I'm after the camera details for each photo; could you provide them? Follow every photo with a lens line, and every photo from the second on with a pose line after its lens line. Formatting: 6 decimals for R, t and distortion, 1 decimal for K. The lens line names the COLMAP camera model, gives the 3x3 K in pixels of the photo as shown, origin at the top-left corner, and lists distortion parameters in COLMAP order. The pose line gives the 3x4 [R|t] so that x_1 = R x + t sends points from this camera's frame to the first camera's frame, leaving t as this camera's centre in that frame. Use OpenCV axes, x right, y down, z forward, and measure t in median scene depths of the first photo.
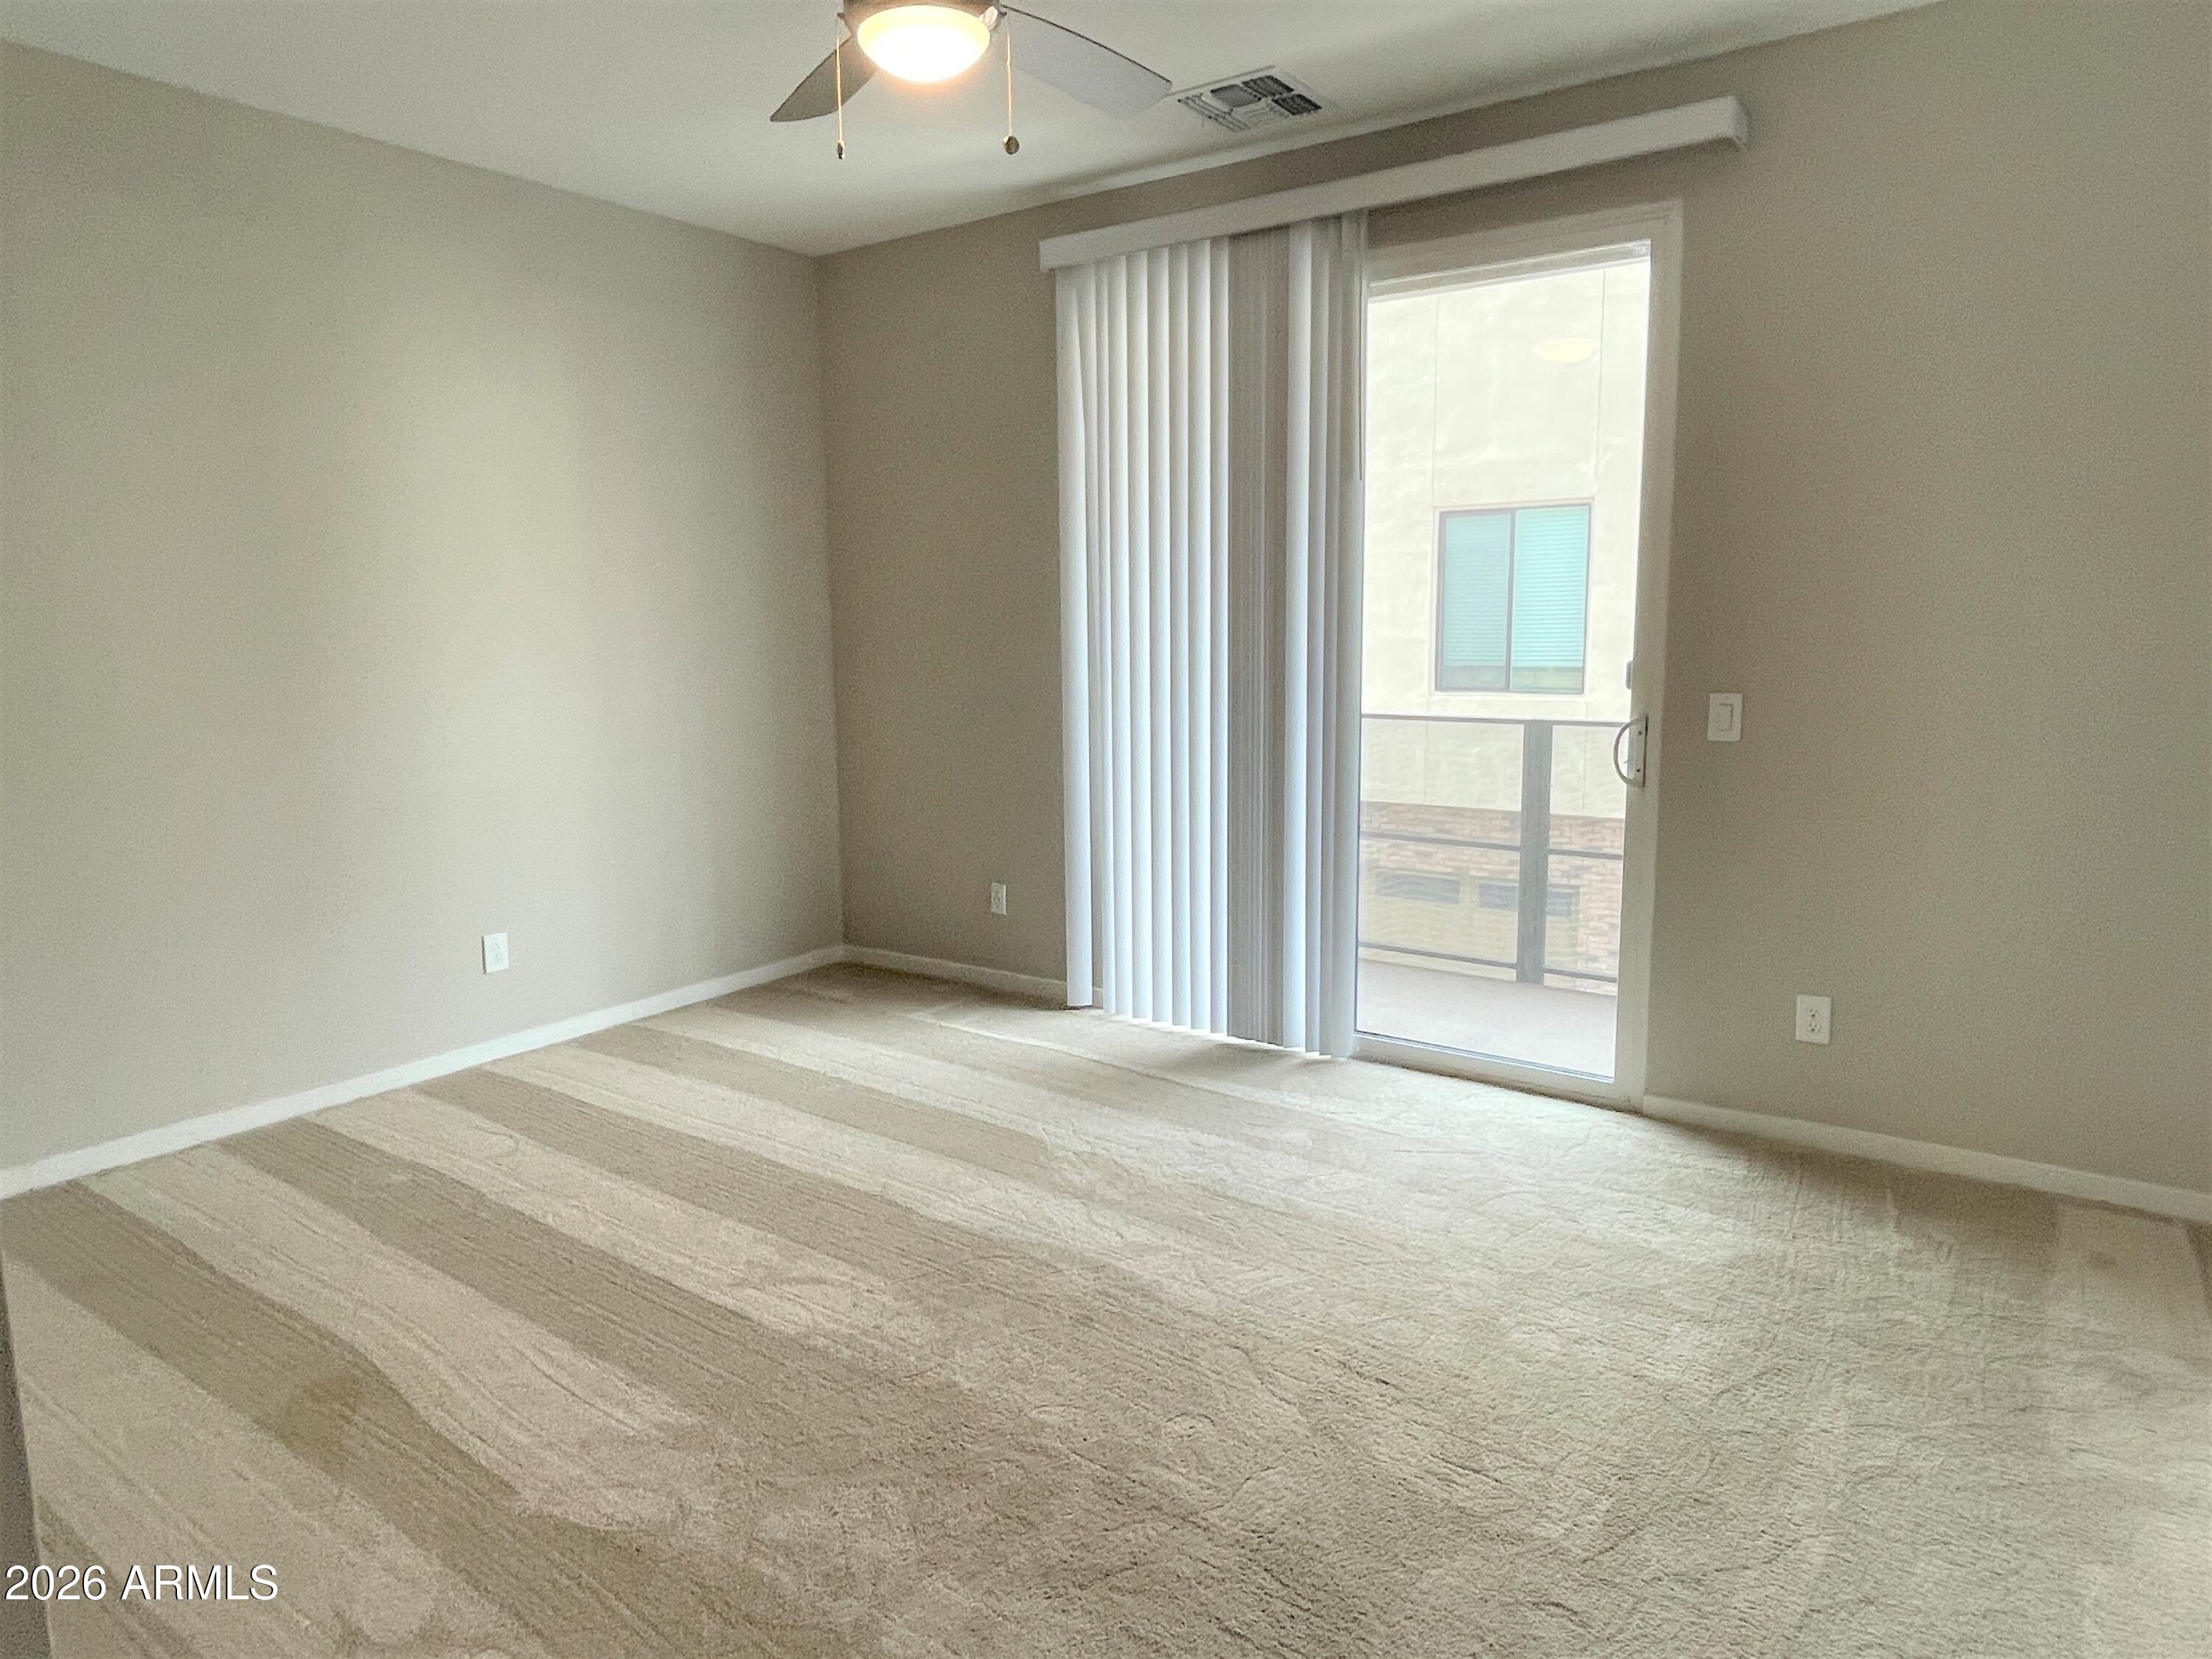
lens RADIAL K [[1381.3, 0, 1109.3], [0, 1381.3, 817.0], [0, 0, 1]] dist [0.006066, -0.002036]
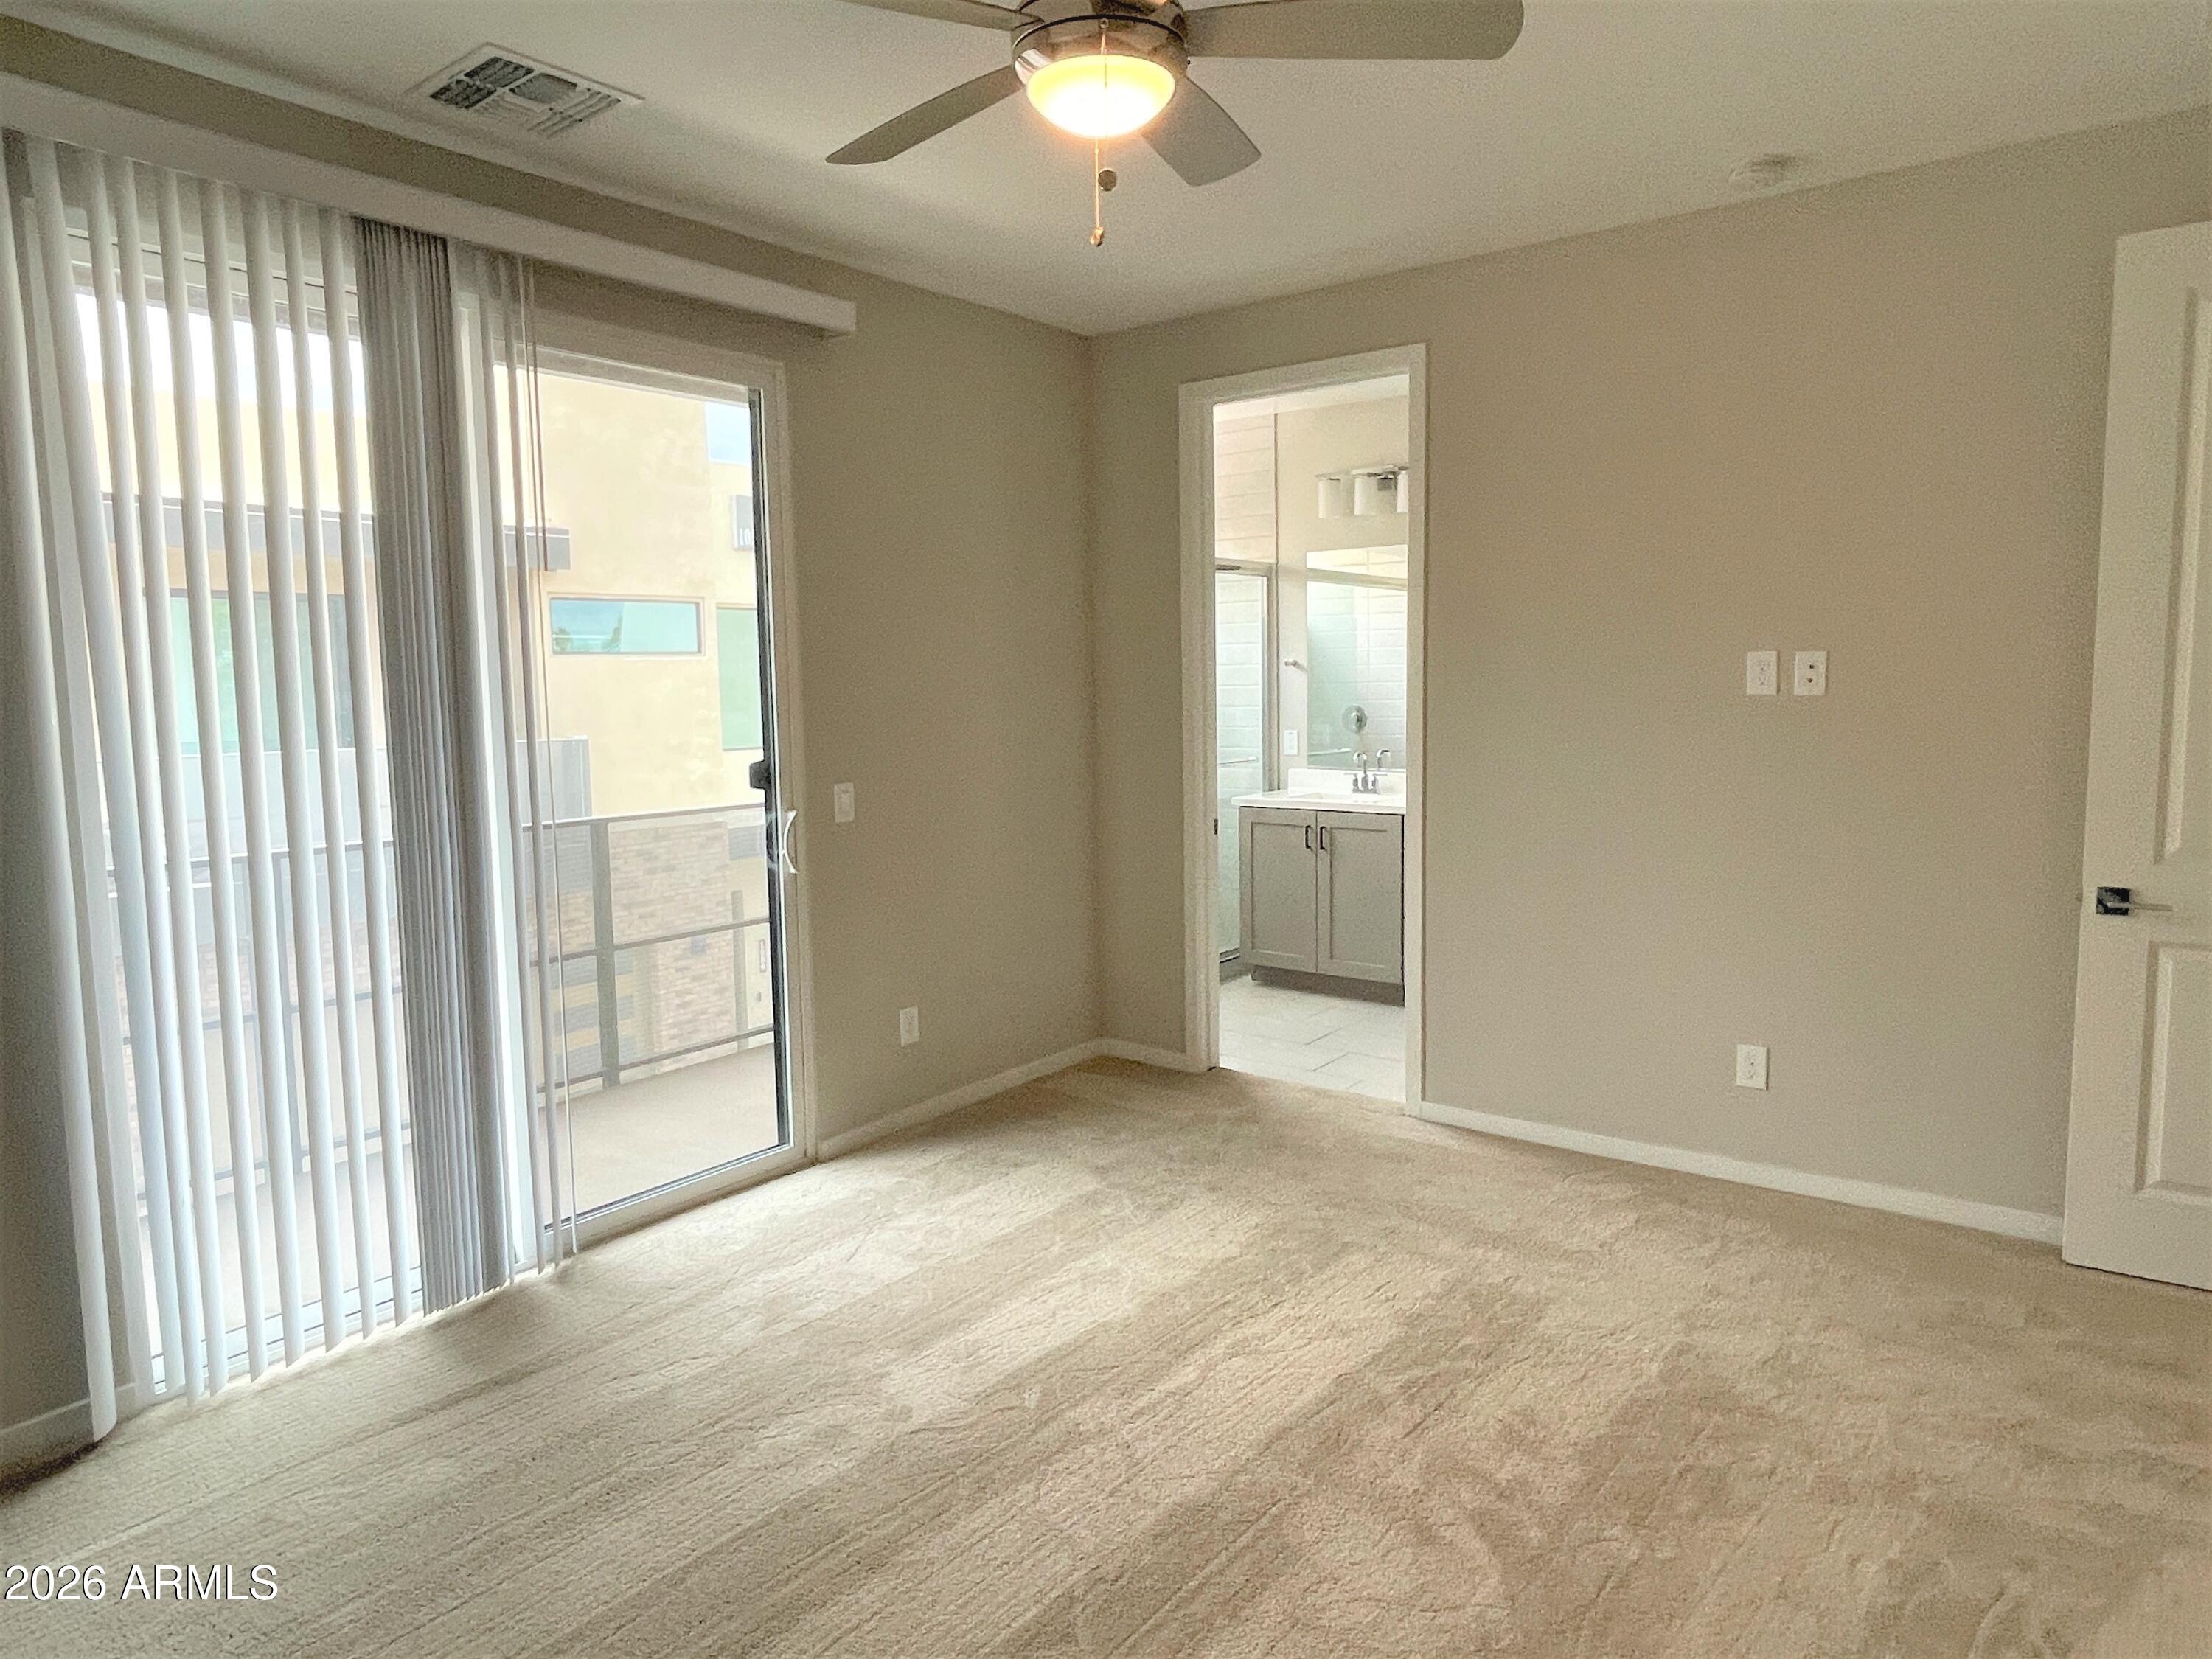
lens RADIAL K [[1383.9, 0, 1101.6], [0, 1383.9, 835.2], [0, 0, 1]] dist [0.106851, -0.107414]
pose [[0.051667, -0.106935, 0.992923, -0.684474], [0.165547, 0.981412, 0.097081, -0.114407], [-0.984847, 0.159360, 0.068410, 0.633907]]
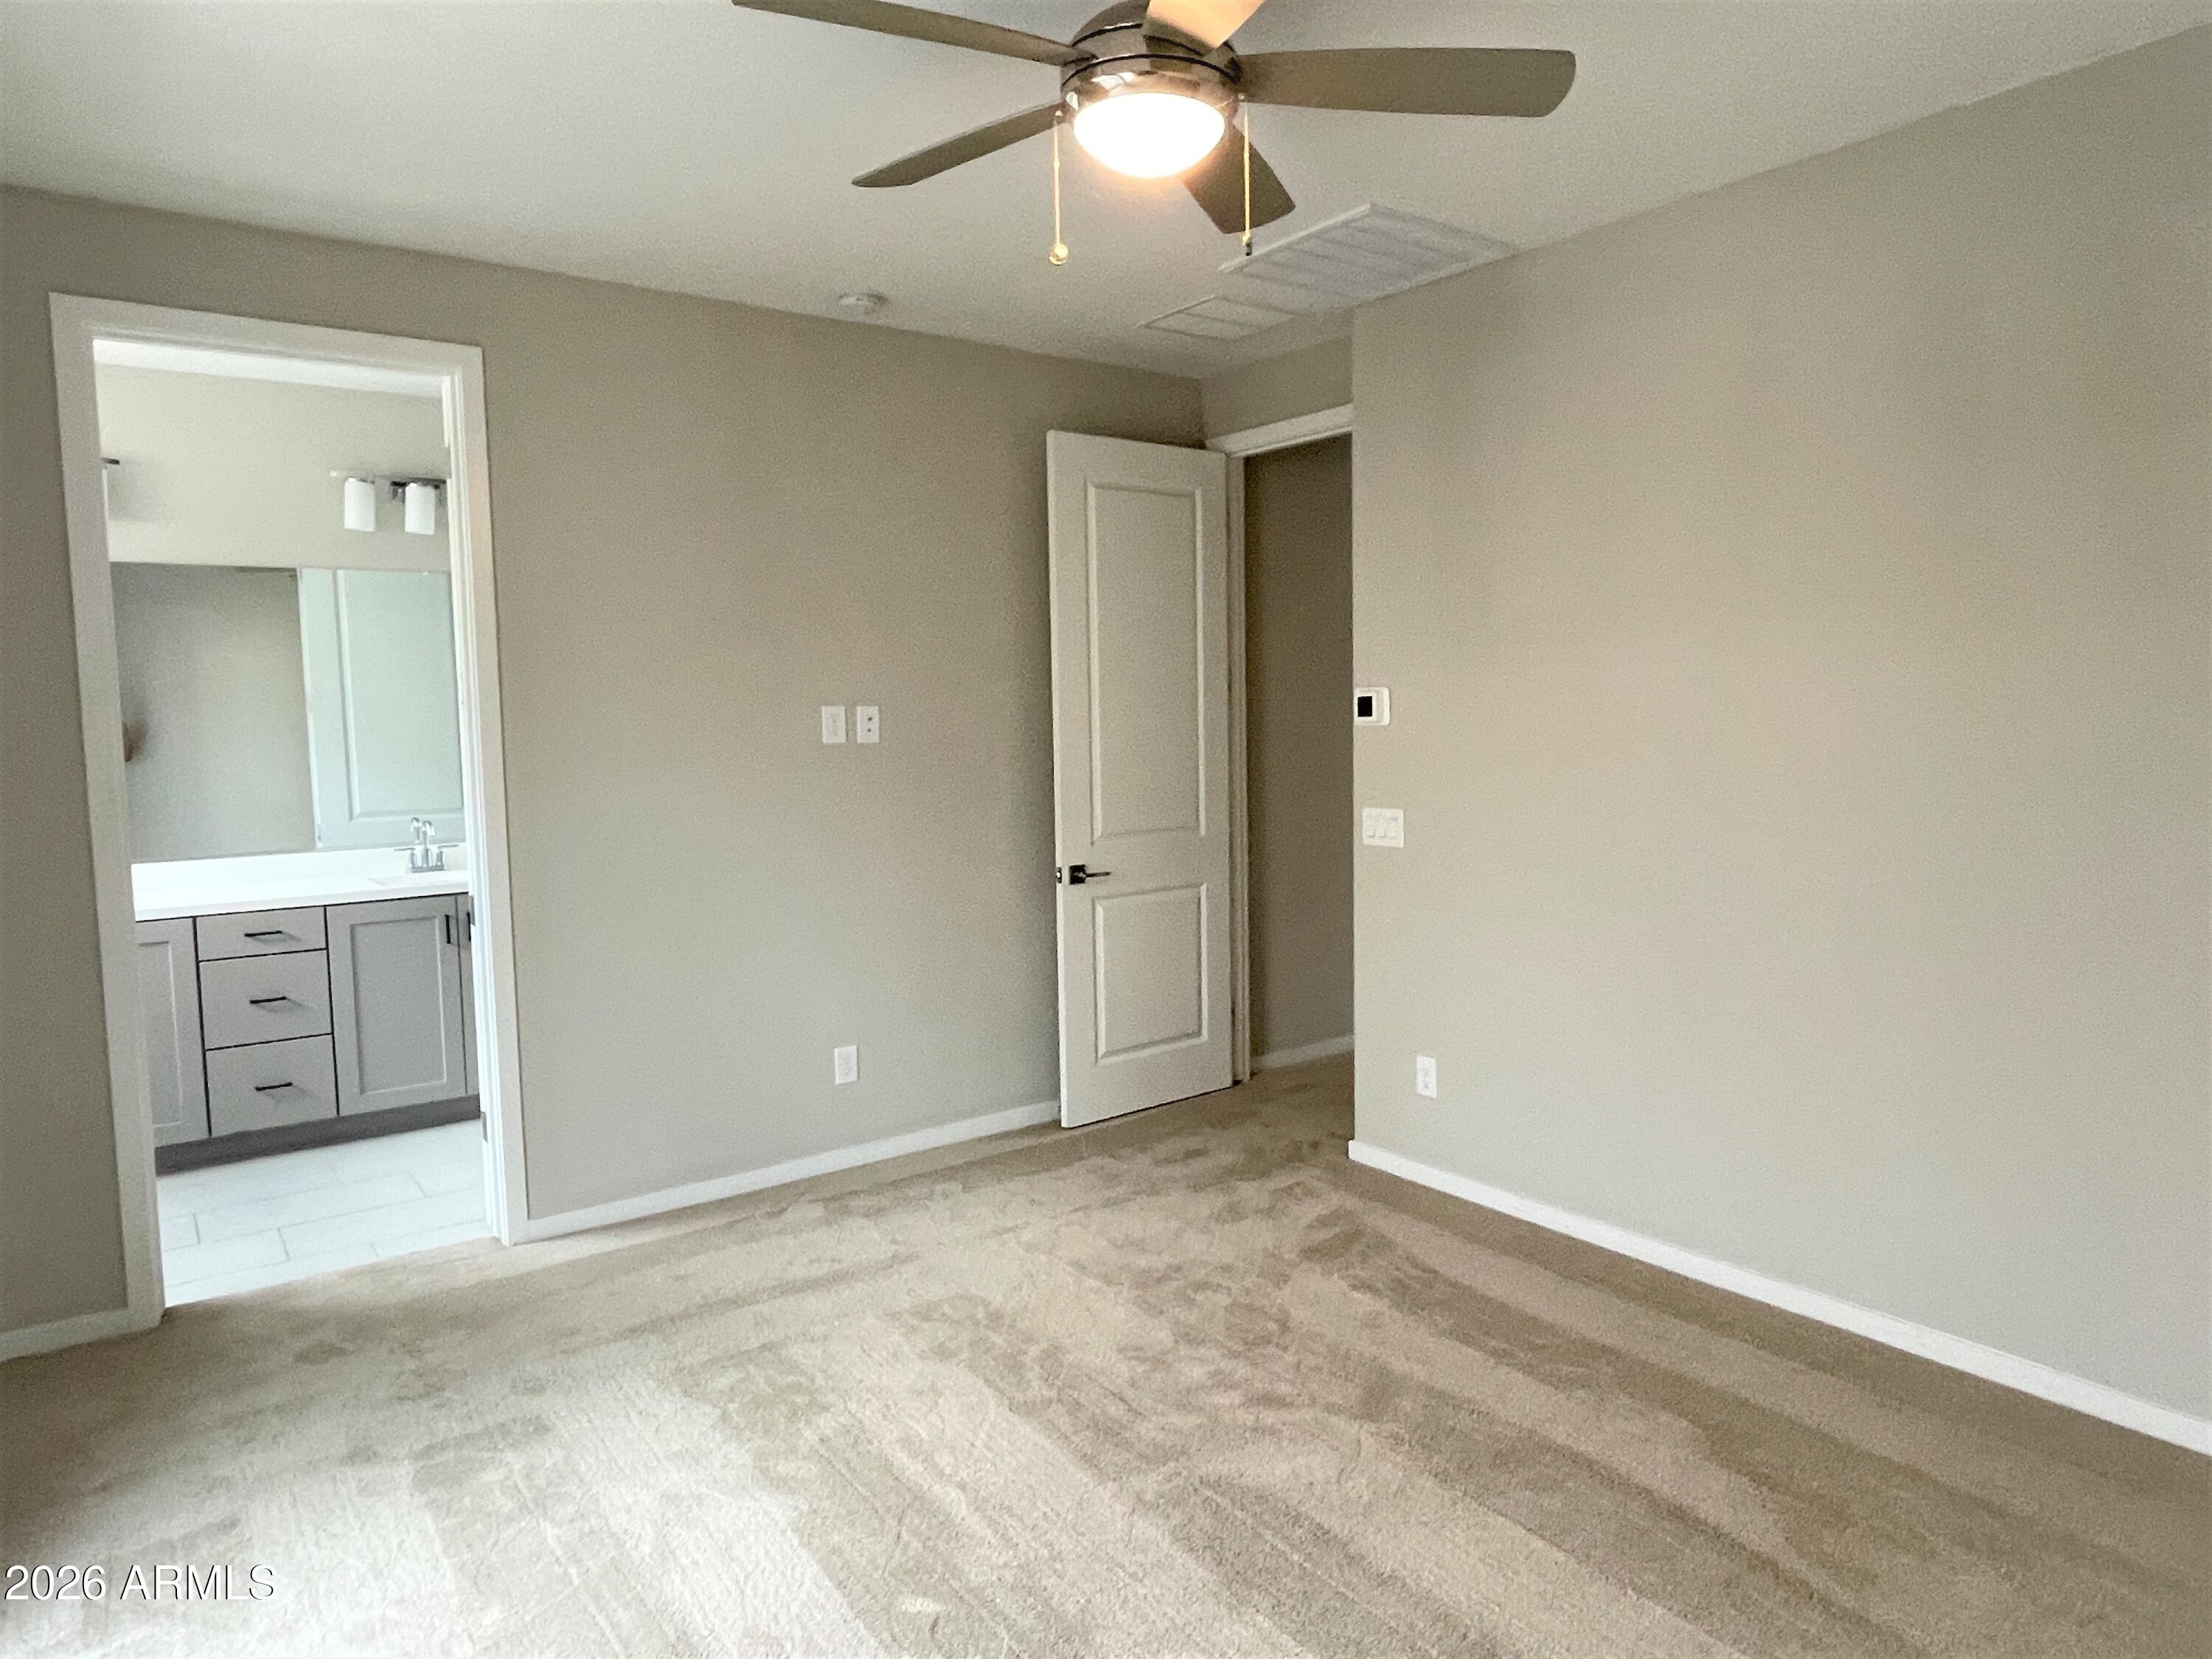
lens RADIAL K [[1381.3, 0, 1109.3], [0, 1381.3, 817.0], [0, 0, 1]] dist [0.006066, -0.002036]
pose [[-0.945702, 0.002299, 0.325027, -0.247809], [0.075214, 0.974381, 0.211952, -0.201029], [-0.316213, 0.224890, -0.921648, 1.208717]]
